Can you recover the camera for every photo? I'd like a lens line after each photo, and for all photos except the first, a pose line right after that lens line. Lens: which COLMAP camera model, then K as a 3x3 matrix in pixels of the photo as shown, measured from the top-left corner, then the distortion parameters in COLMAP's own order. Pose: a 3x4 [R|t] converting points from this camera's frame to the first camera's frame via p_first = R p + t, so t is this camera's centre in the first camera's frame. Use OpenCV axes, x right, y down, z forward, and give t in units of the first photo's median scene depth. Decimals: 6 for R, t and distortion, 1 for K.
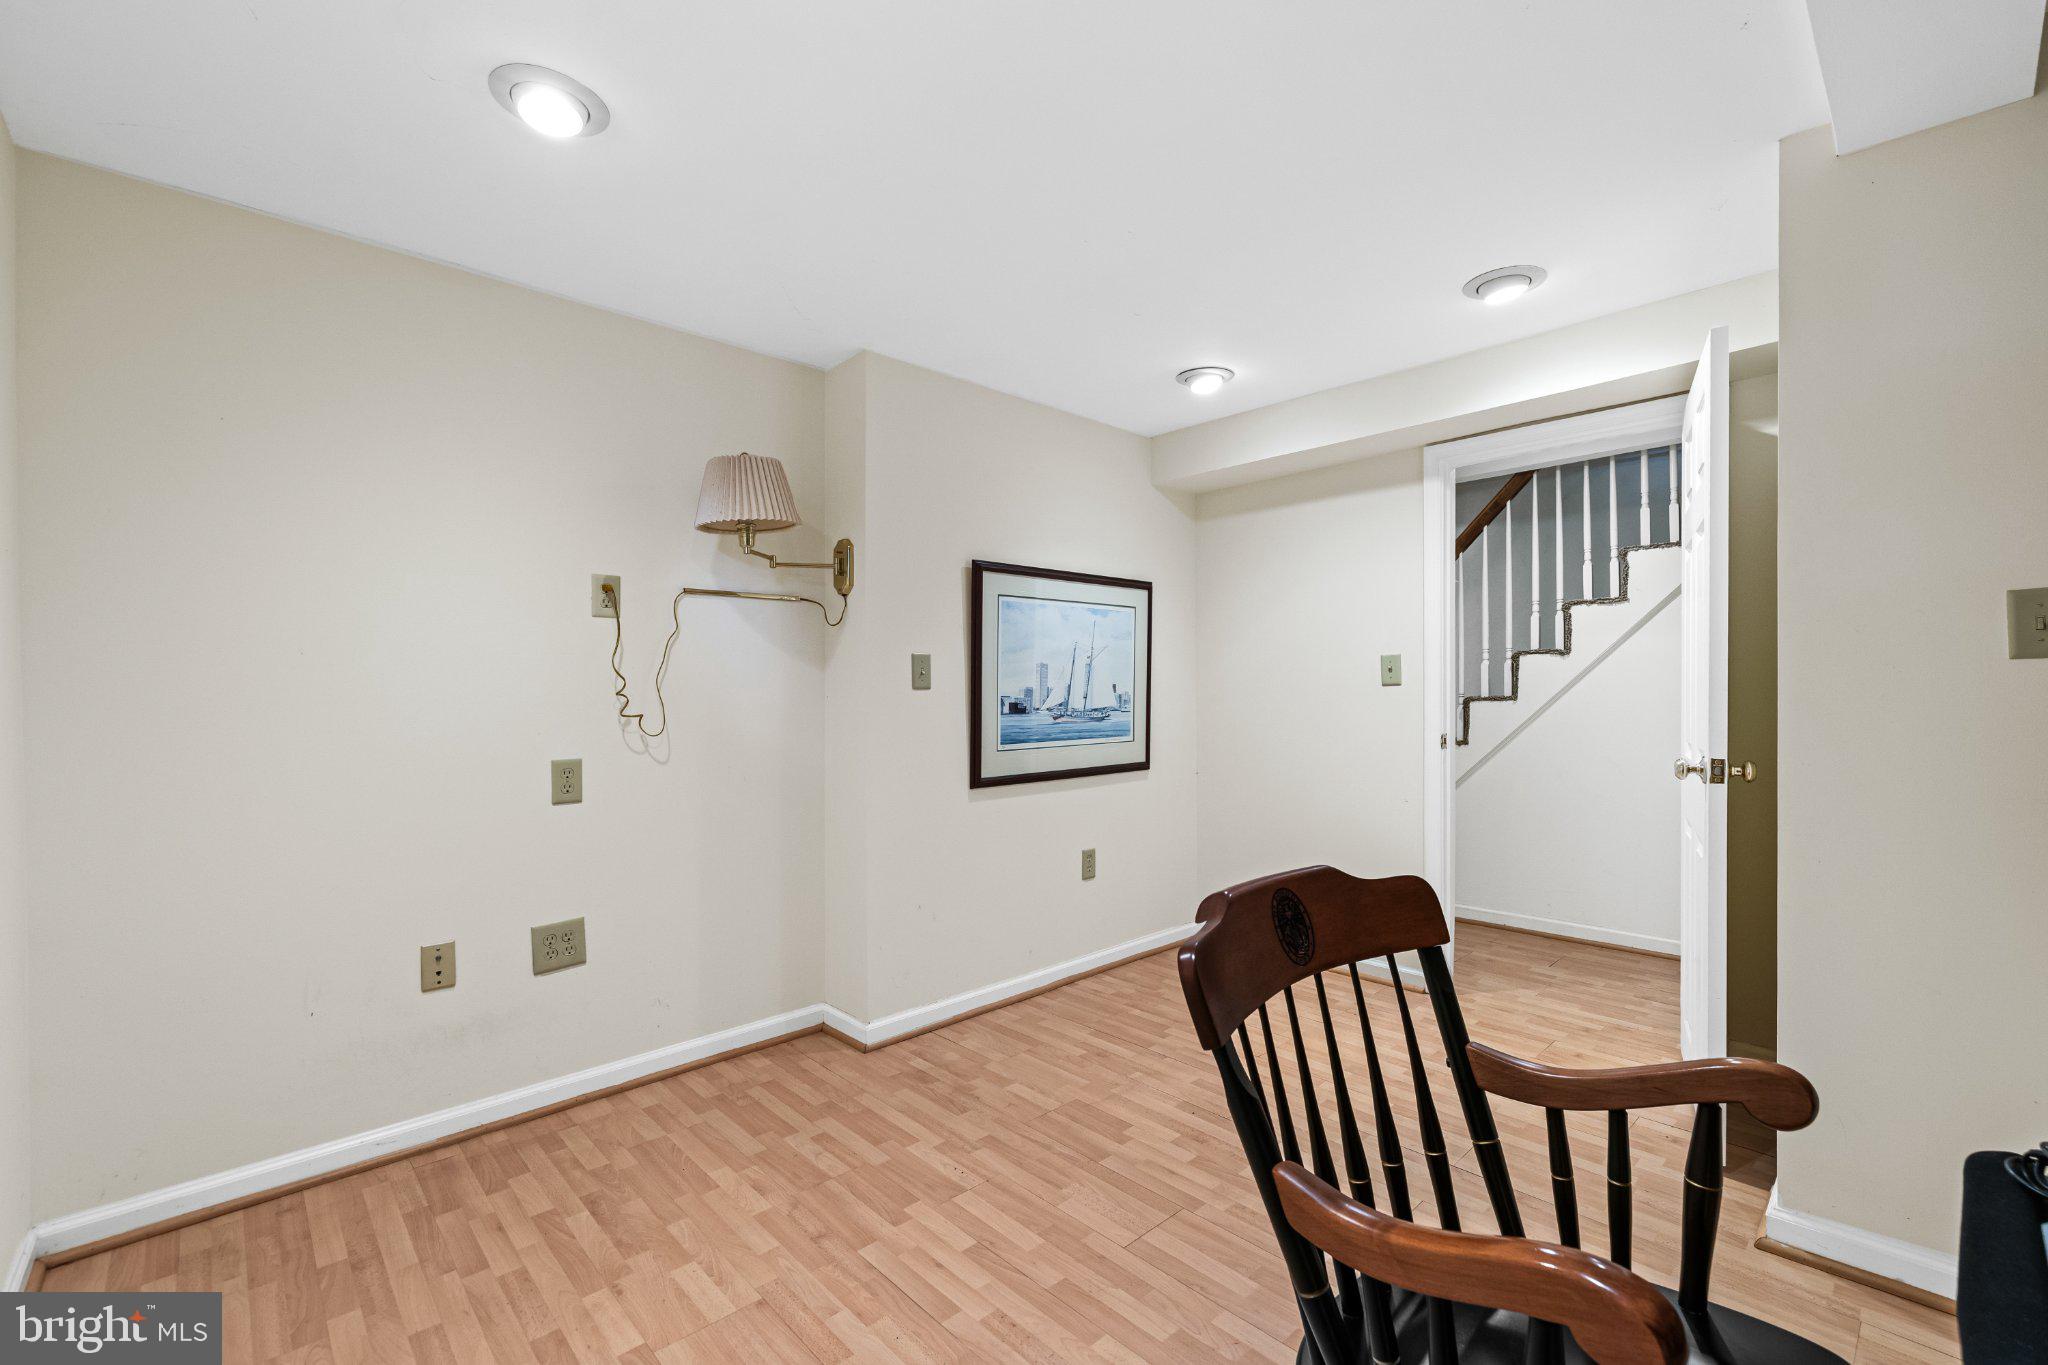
lens RADIAL K [[862.0, 0, 1025.2], [0, 862.0, 684.5], [0, 0, 1]] dist [-0.001094, -0.000692]
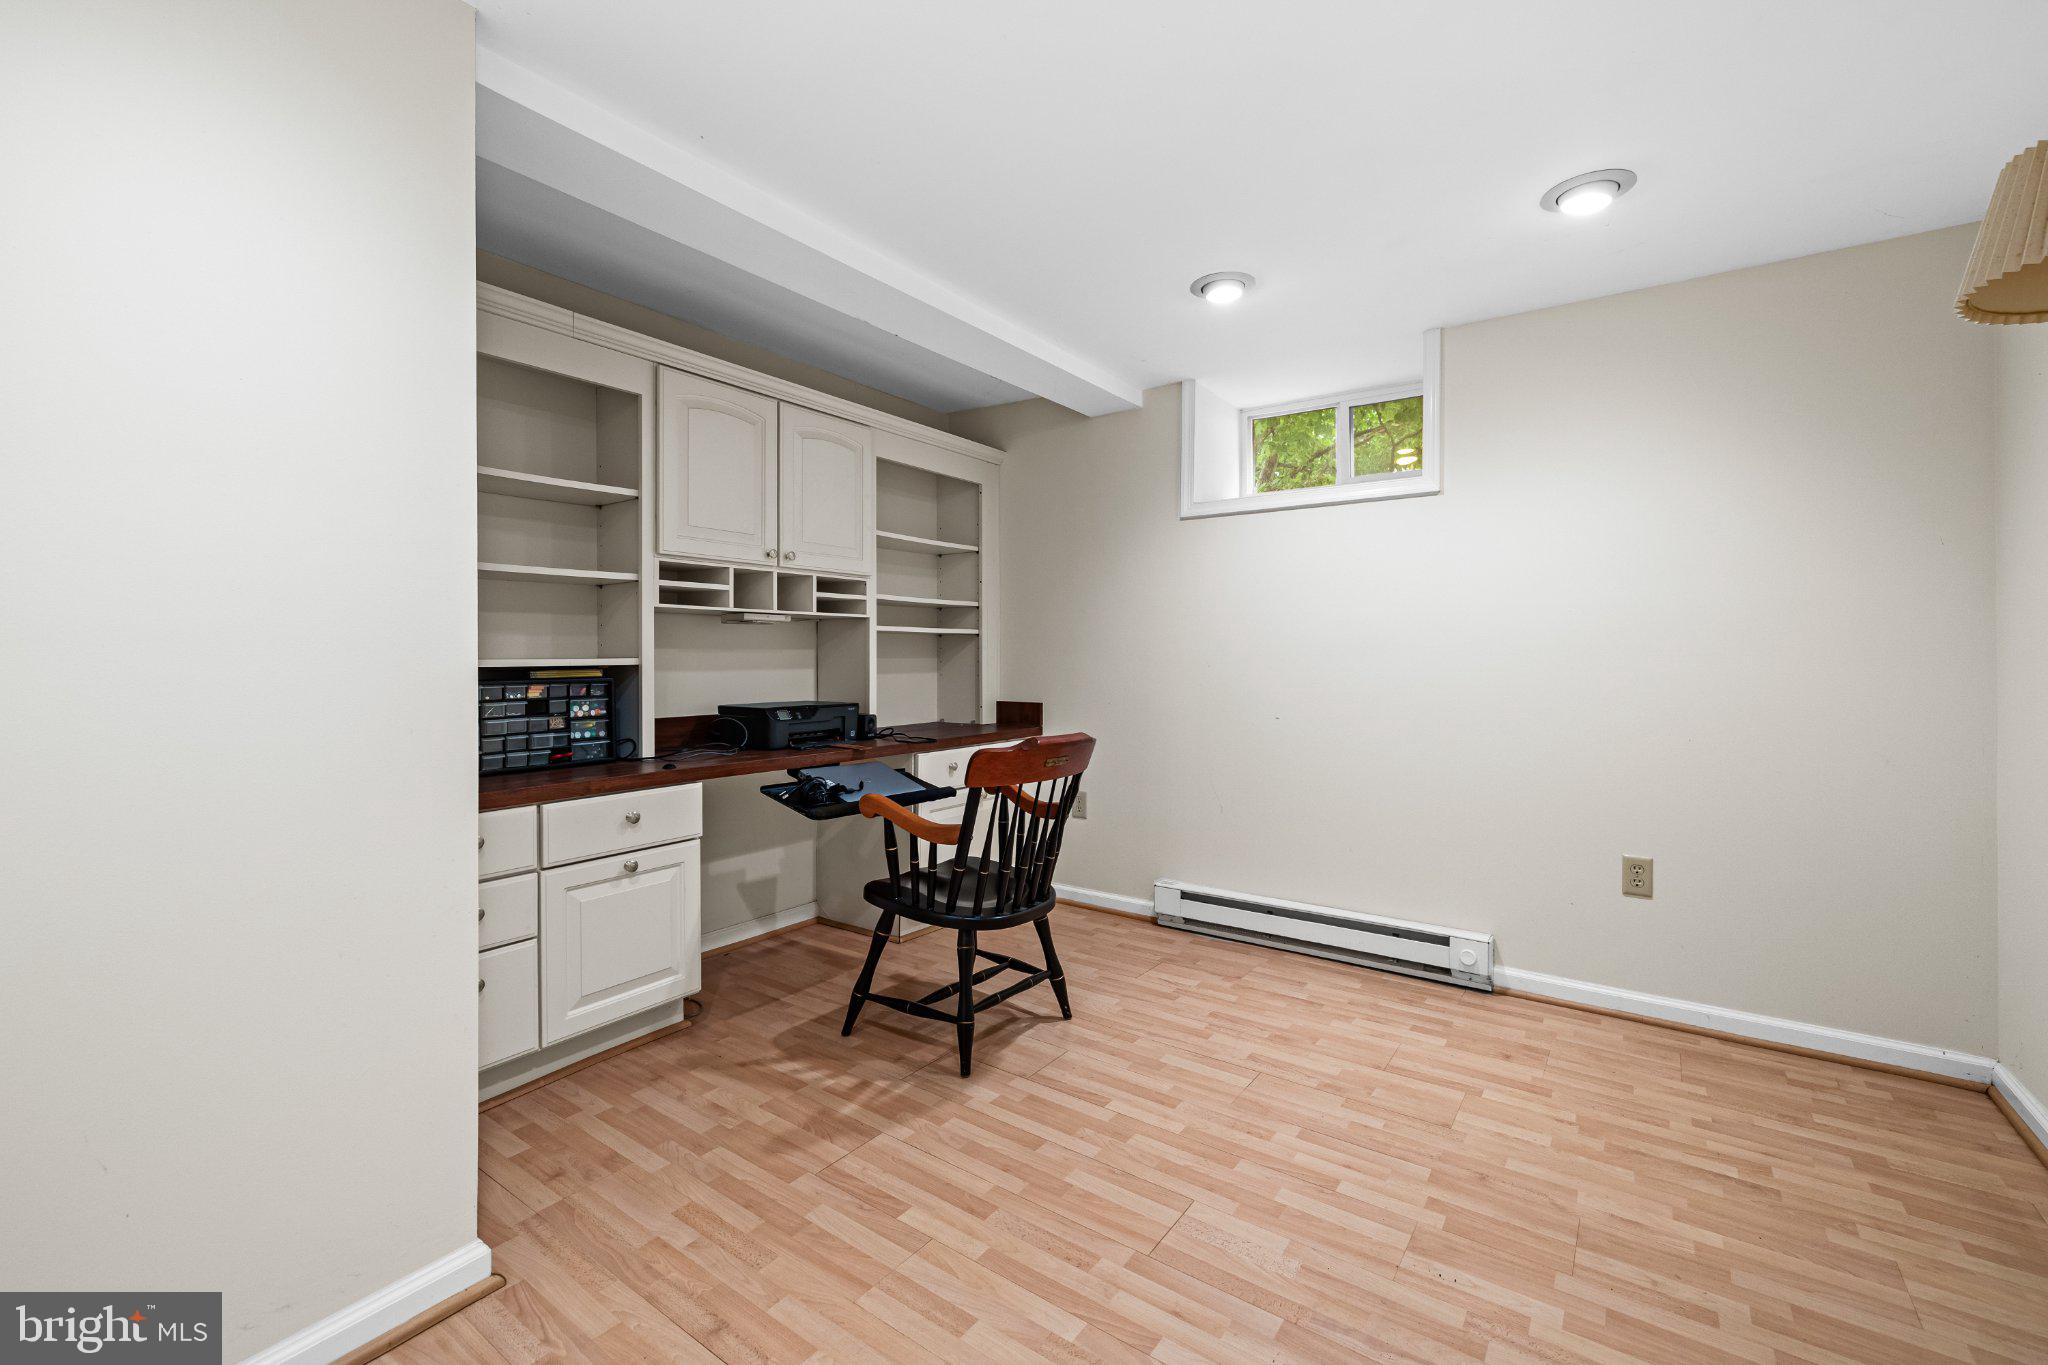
lens RADIAL K [[862.0, 0, 1021.4], [0, 862.0, 670.9], [0, 0, 1]] dist [-0.001094, -0.000692]
pose [[-0.981428, 0.007114, -0.191697, 0.474204], [0.004492, 0.999890, 0.014105, 0.026634], [0.191776, 0.012982, -0.981353, 1.841638]]
